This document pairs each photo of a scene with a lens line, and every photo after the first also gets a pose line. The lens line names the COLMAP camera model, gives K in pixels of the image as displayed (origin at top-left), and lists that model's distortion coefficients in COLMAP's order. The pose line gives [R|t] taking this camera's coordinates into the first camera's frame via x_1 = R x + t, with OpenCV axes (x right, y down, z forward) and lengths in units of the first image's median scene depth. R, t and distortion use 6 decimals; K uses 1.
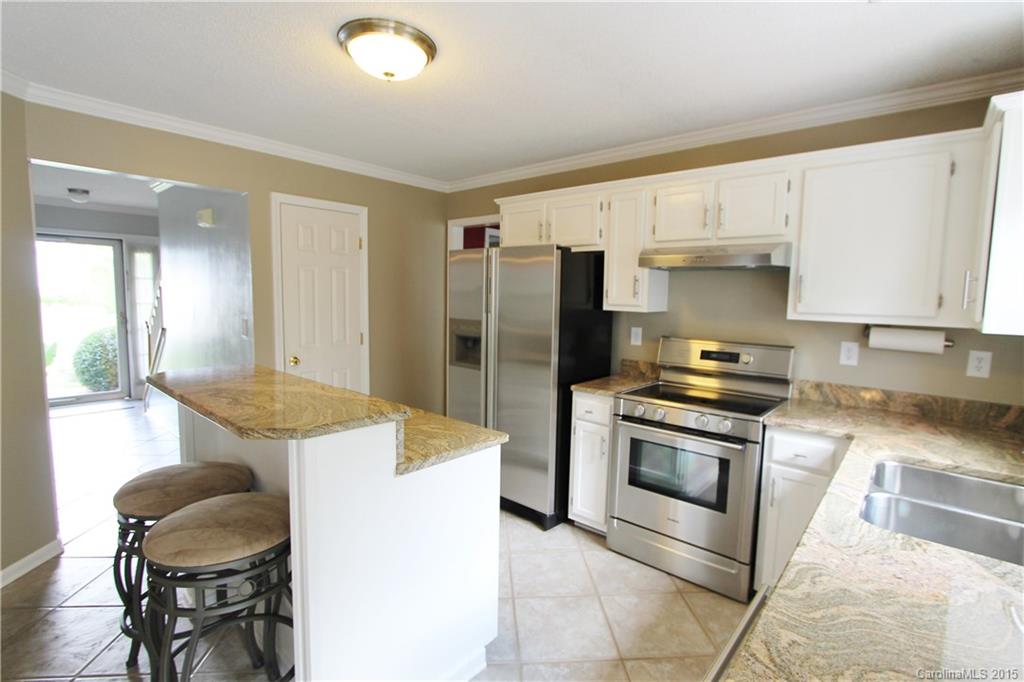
lens RADIAL K [[477.2, 0, 512.7], [0, 477.2, 343.1], [0, 0, 1]] dist [-0.009676, -0.000540]
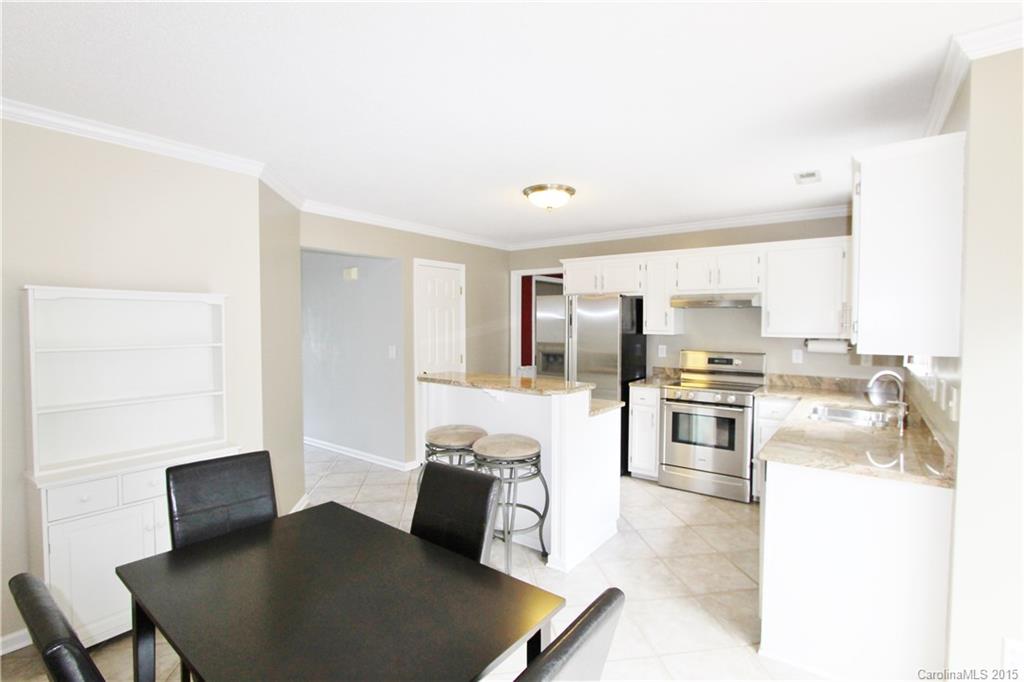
lens RADIAL K [[477.2, 0, 513.6], [0, 477.2, 342.4], [0, 0, 1]] dist [-0.009676, -0.000540]
pose [[0.996798, -0.024390, 0.076147, -0.399651], [0.028561, 0.998123, -0.054177, 0.033771], [-0.074682, 0.056179, 0.995624, -0.574610]]
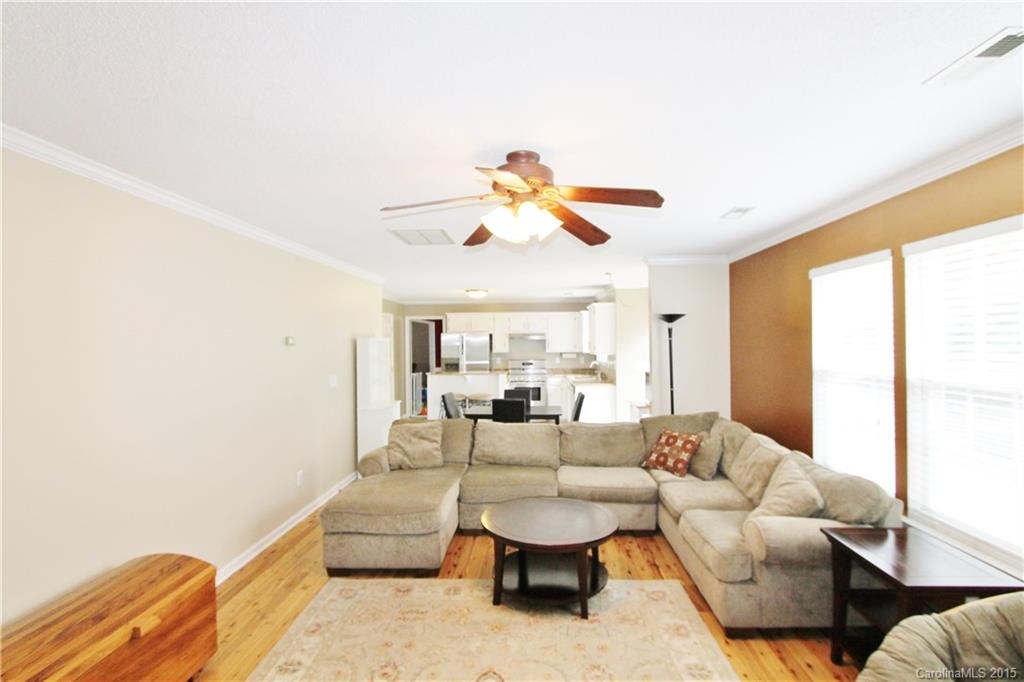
lens RADIAL K [[477.2, 0, 511.0], [0, 477.2, 339.8], [0, 0, 1]] dist [-0.009676, -0.000540]
pose [[0.791762, -0.031664, 0.610008, -1.868432], [0.088082, 0.994136, -0.062723, 0.063430], [-0.604446, 0.103393, 0.789909, -1.775222]]
